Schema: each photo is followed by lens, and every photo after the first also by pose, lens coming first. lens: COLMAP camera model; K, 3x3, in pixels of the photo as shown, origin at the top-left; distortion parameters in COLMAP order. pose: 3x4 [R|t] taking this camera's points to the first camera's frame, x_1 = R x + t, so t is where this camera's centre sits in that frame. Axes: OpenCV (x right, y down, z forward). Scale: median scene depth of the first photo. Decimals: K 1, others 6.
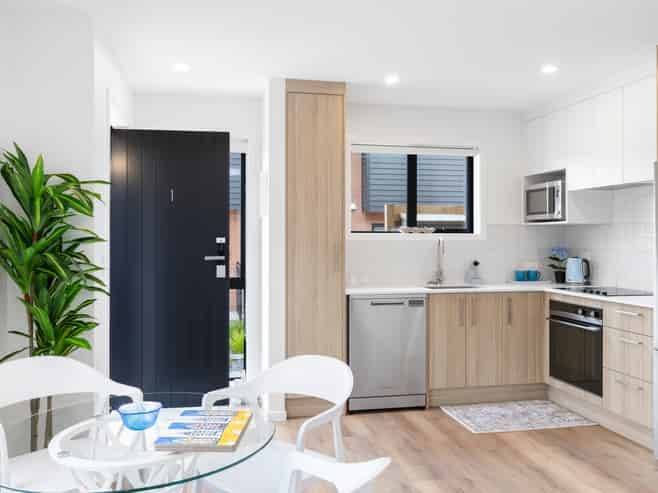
lens RADIAL K [[601.2, 0, 329.0], [0, 601.2, 246.5], [0, 0, 1]] dist [0.001356, 0.001112]
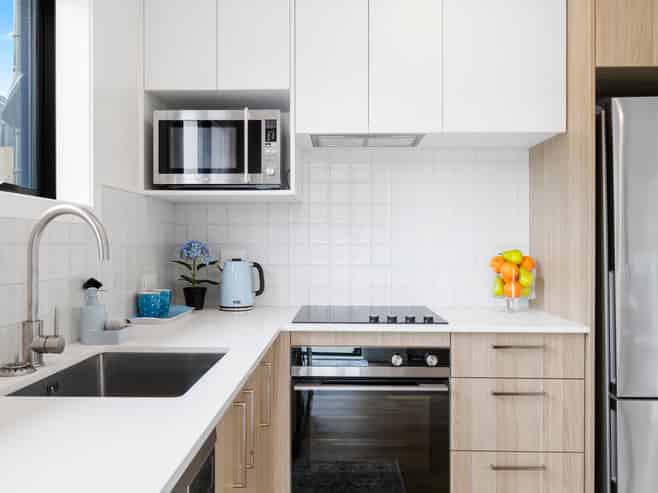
lens RADIAL K [[532.4, 0, 329.0], [0, 532.4, 246.5], [0, 0, 1]] dist [0.036284, 0.002209]
pose [[0.226610, -0.013772, 0.973888, -0.051087], [0.008886, 0.999888, 0.012072, 0.001344], [-0.973945, 0.005919, 0.226707, 0.858769]]
